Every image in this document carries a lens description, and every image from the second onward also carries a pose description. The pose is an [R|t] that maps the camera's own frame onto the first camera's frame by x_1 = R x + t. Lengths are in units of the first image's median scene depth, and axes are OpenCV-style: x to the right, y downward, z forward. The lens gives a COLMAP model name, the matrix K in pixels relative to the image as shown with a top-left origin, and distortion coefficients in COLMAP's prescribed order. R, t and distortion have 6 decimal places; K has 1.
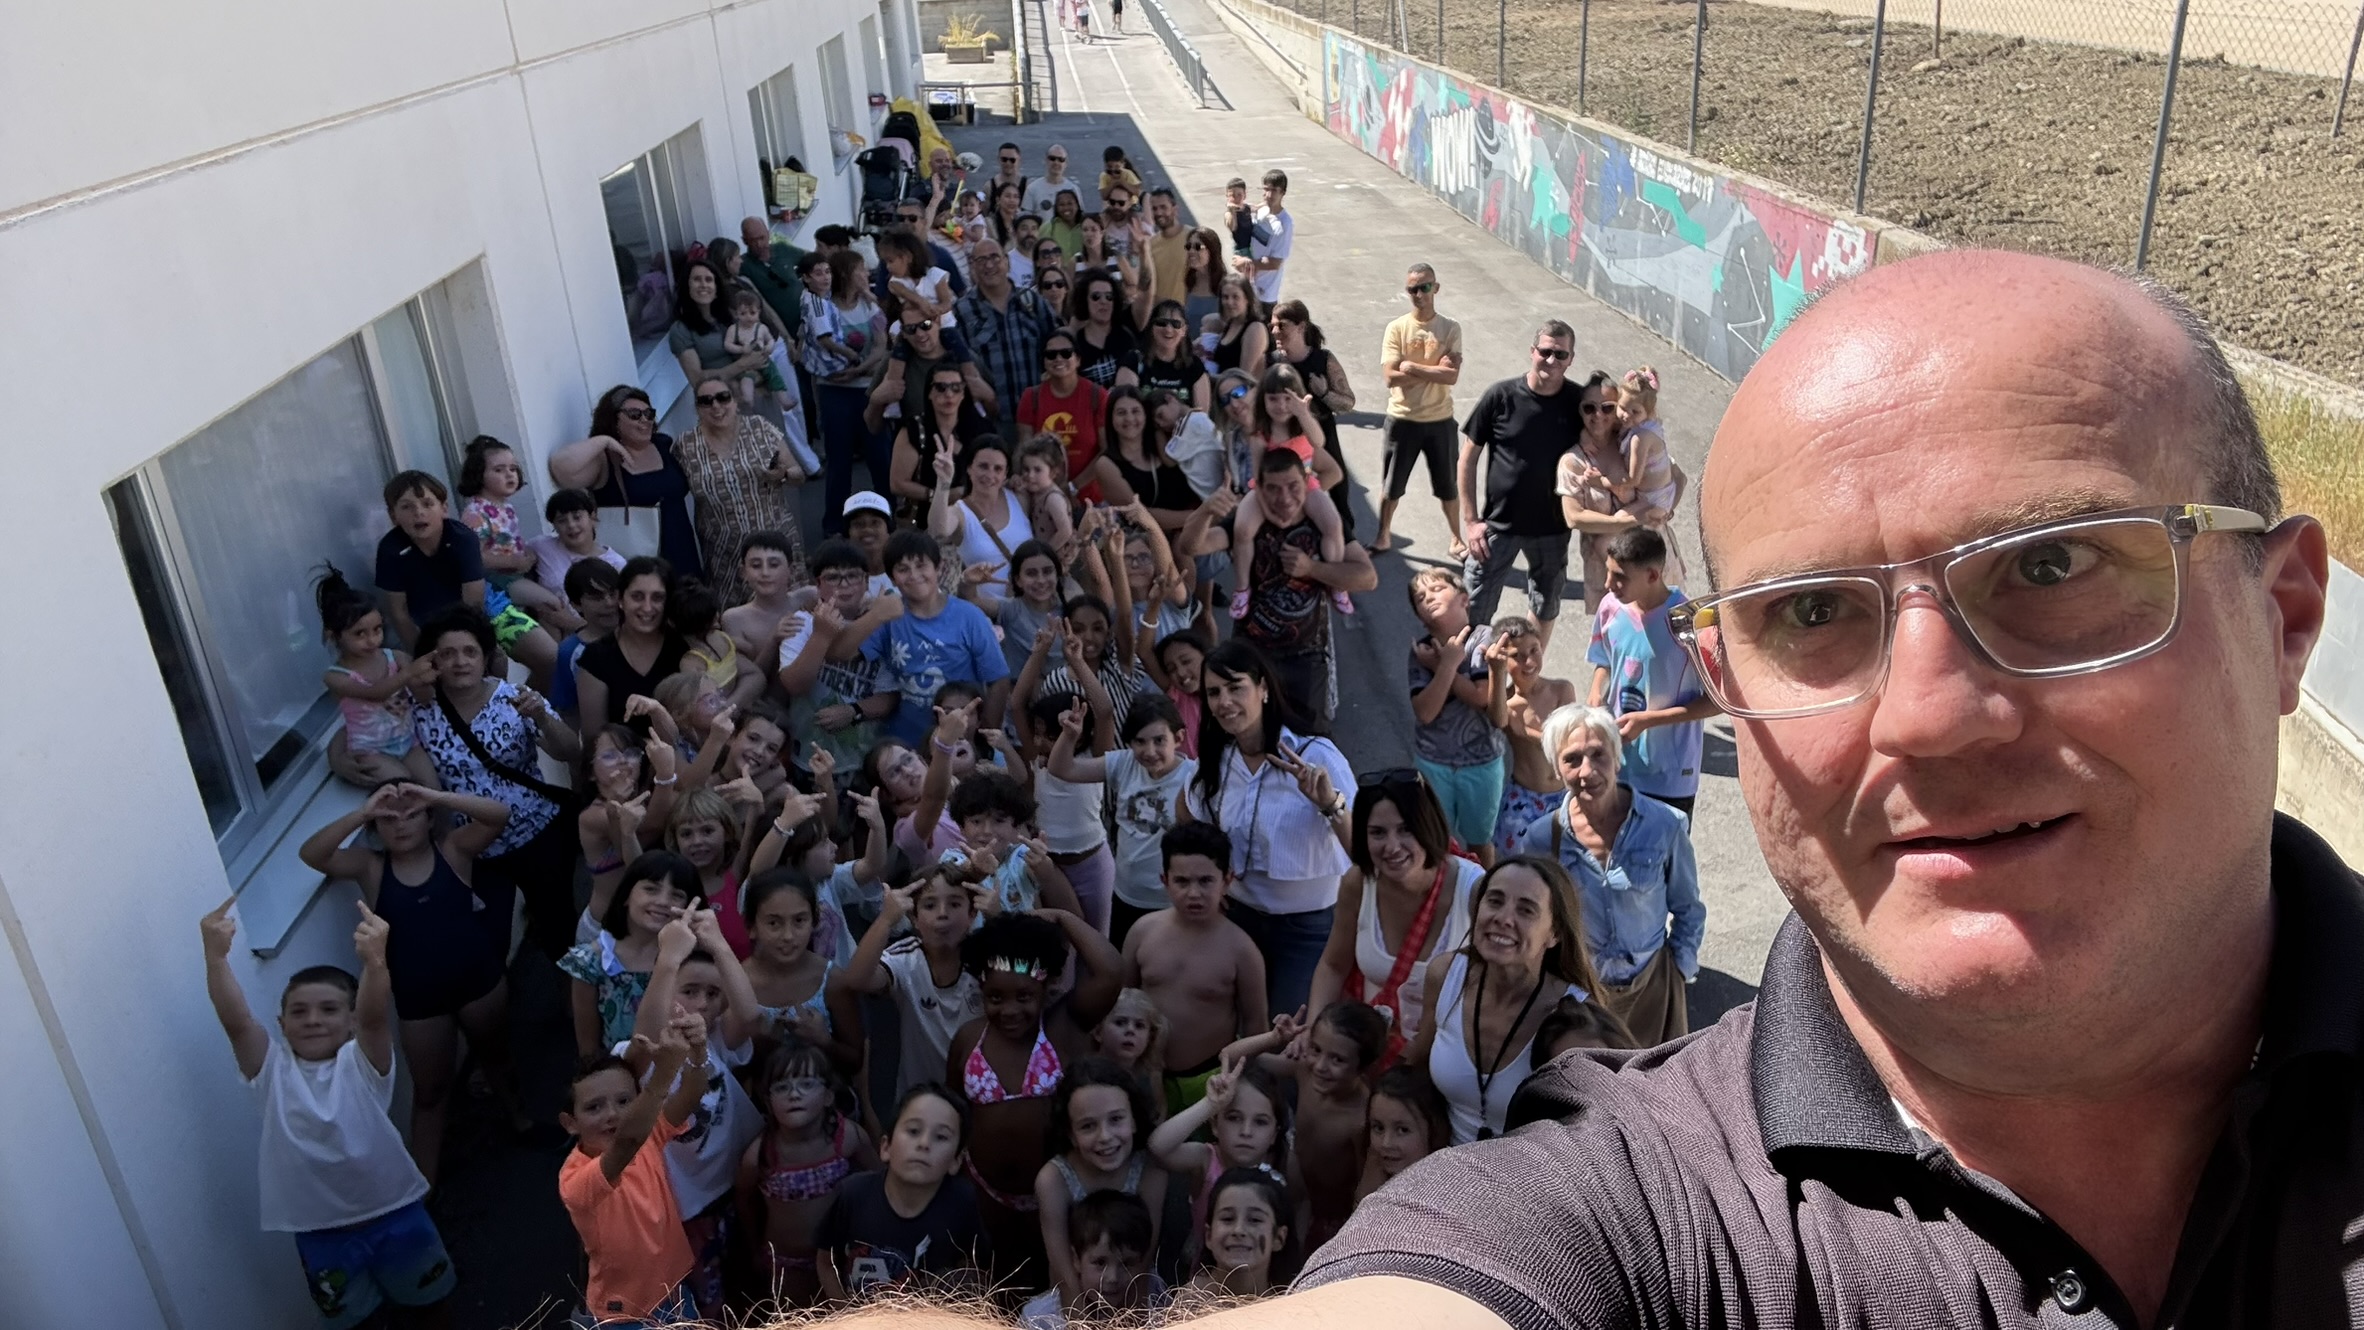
lens RADIAL K [[1687.3, 0, 1220.7], [0, 1687.3, 679.9], [0, 0, 1]] dist [0.034003, -0.003627]
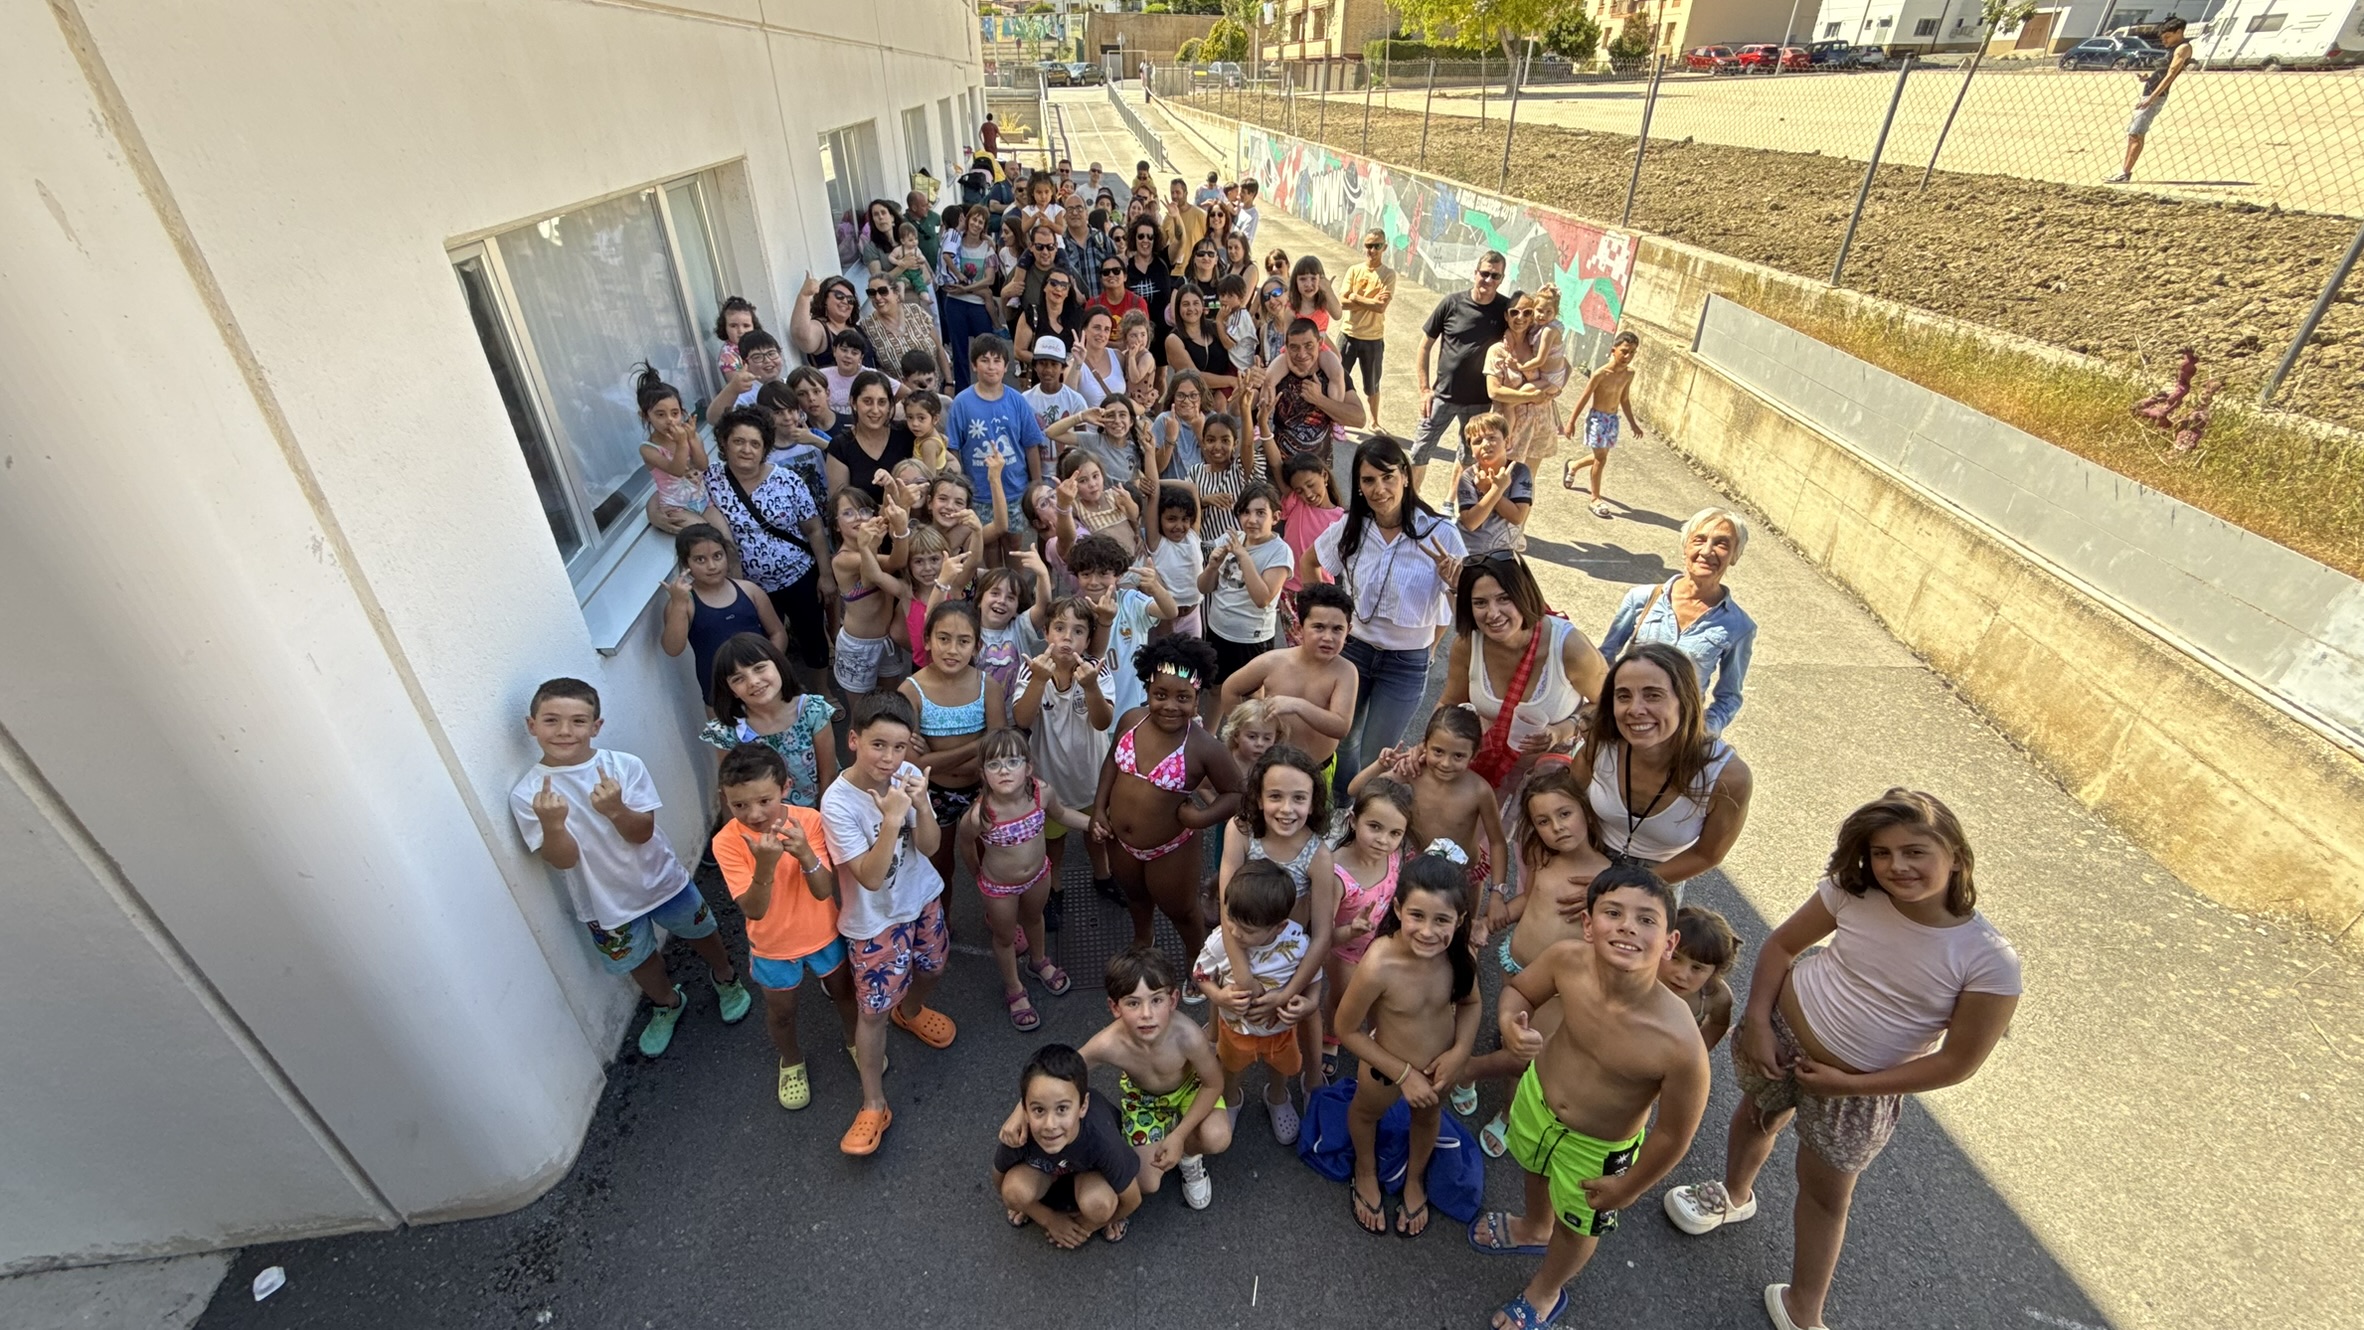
lens RADIAL K [[929.4, 0, 1181.9], [0, 929.4, 659.1], [0, 0, 1]] dist [0.011052, 0.000275]
pose [[0.998277, 0.035490, 0.046732, -0.049107], [-0.041708, 0.989327, 0.139619, 0.014871], [-0.041278, -0.141327, 0.989102, 0.087496]]
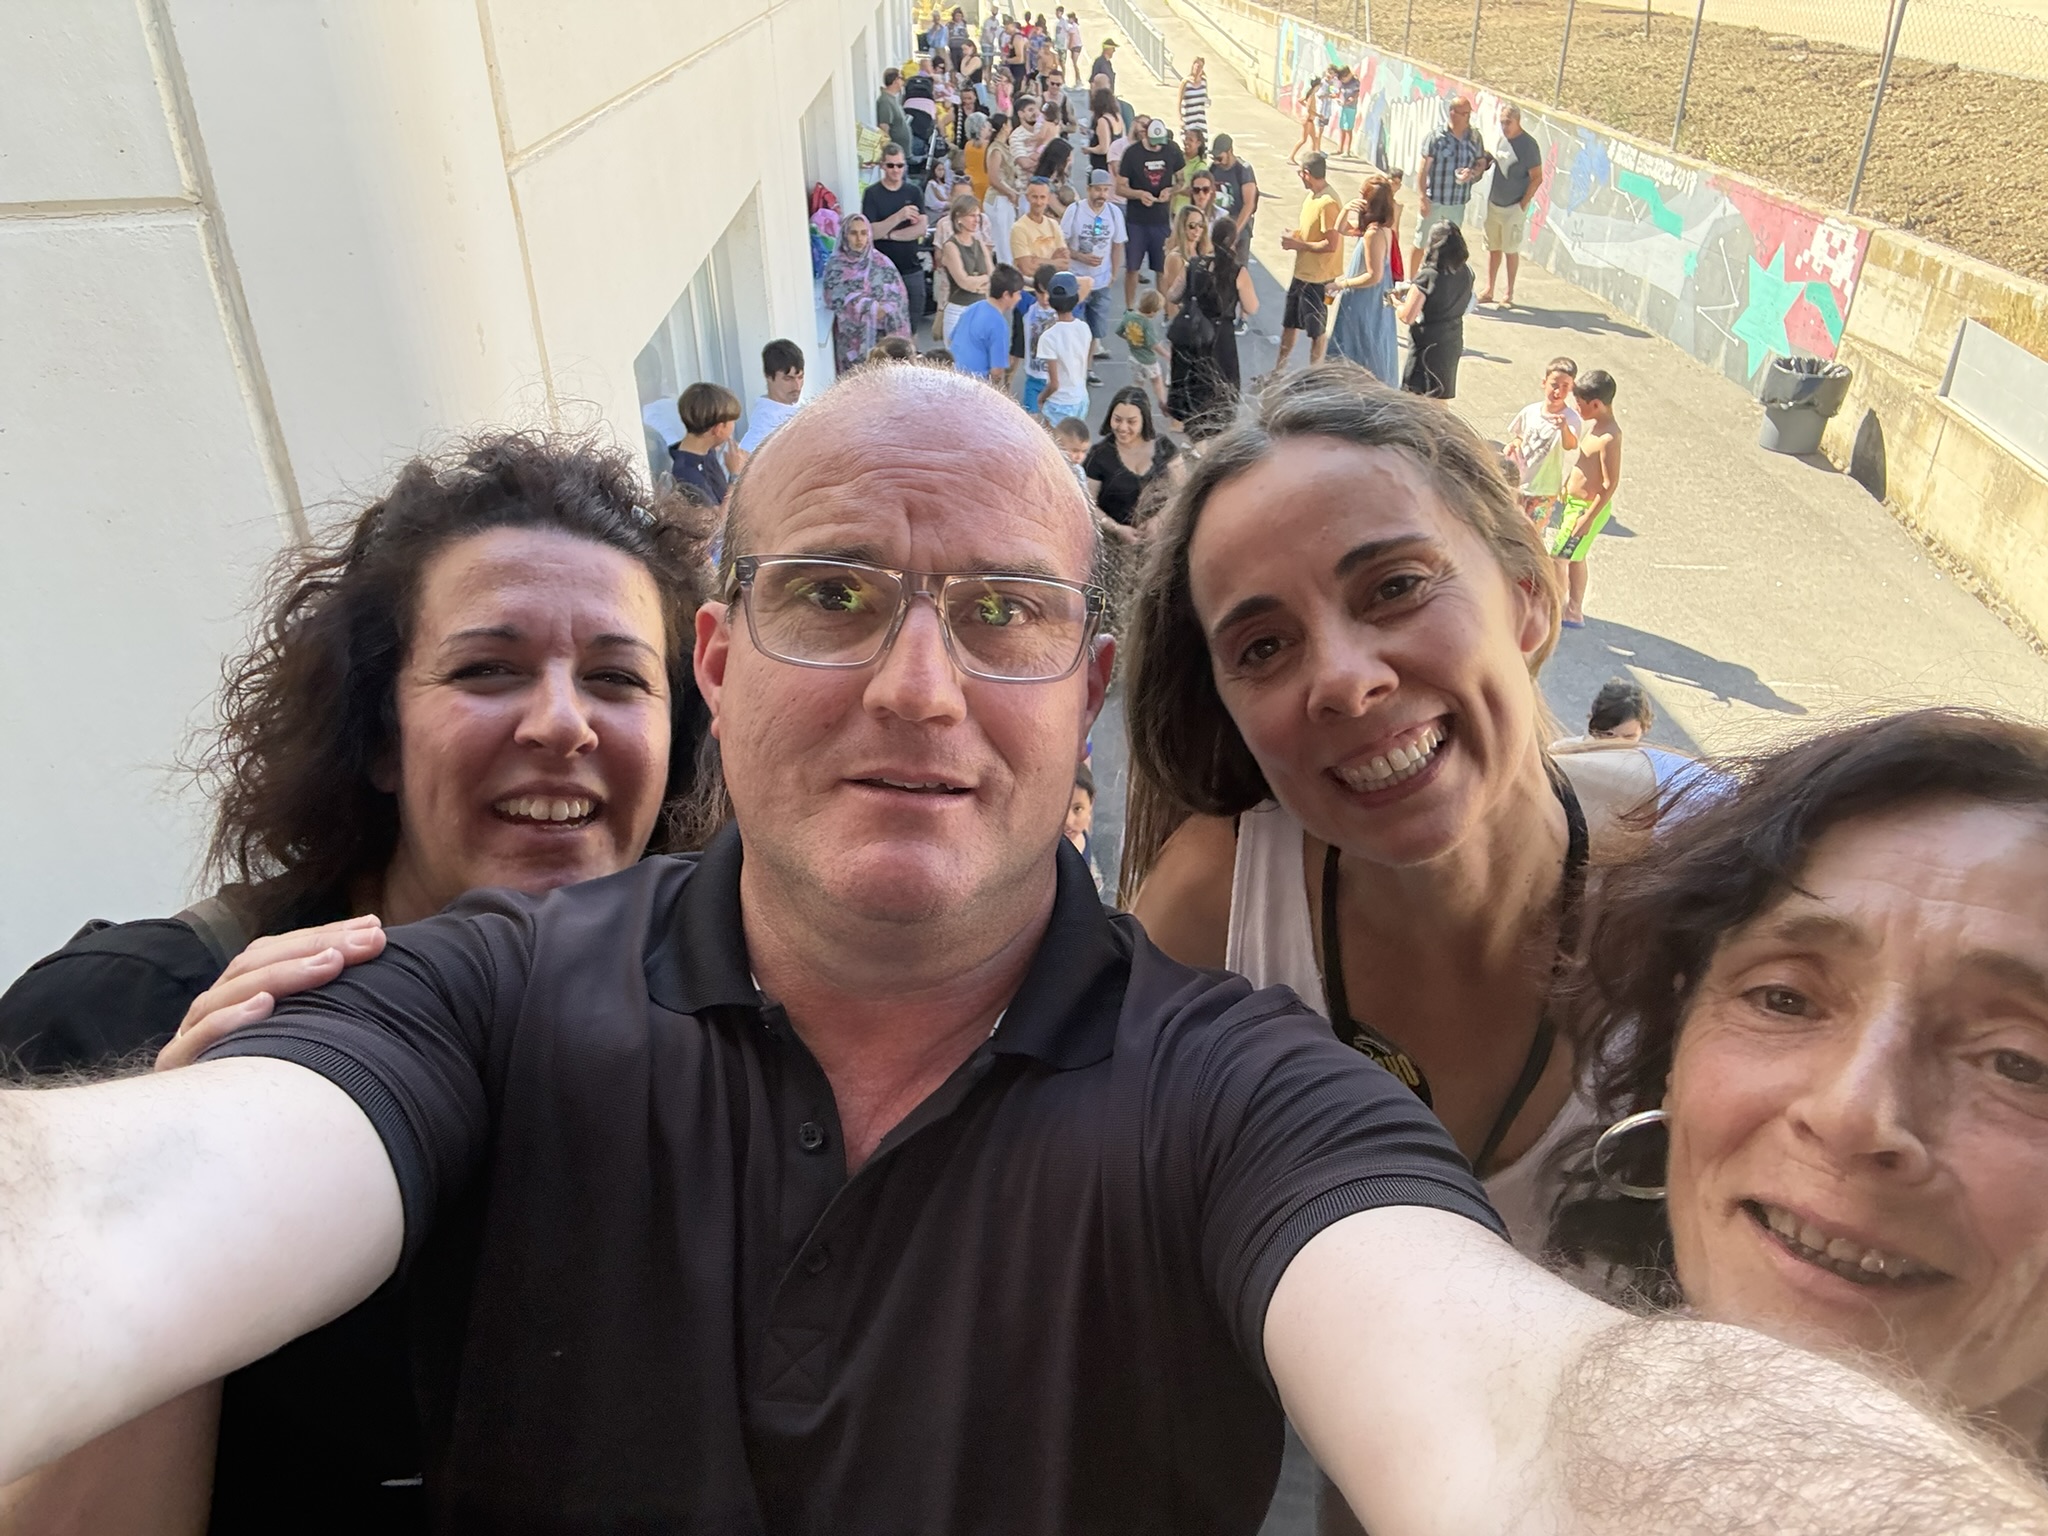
lens RADIAL K [[1410.9, 0, 1028.3], [0, 1410.9, 773.9], [0, 0, 1]] dist [0.001740, -0.015477]
pose [[0.996569, 0.073586, -0.037897, -0.086818], [-0.068085, 0.989143, 0.130232, 0.007407], [0.047069, -0.127205, 0.990759, 0.002687]]
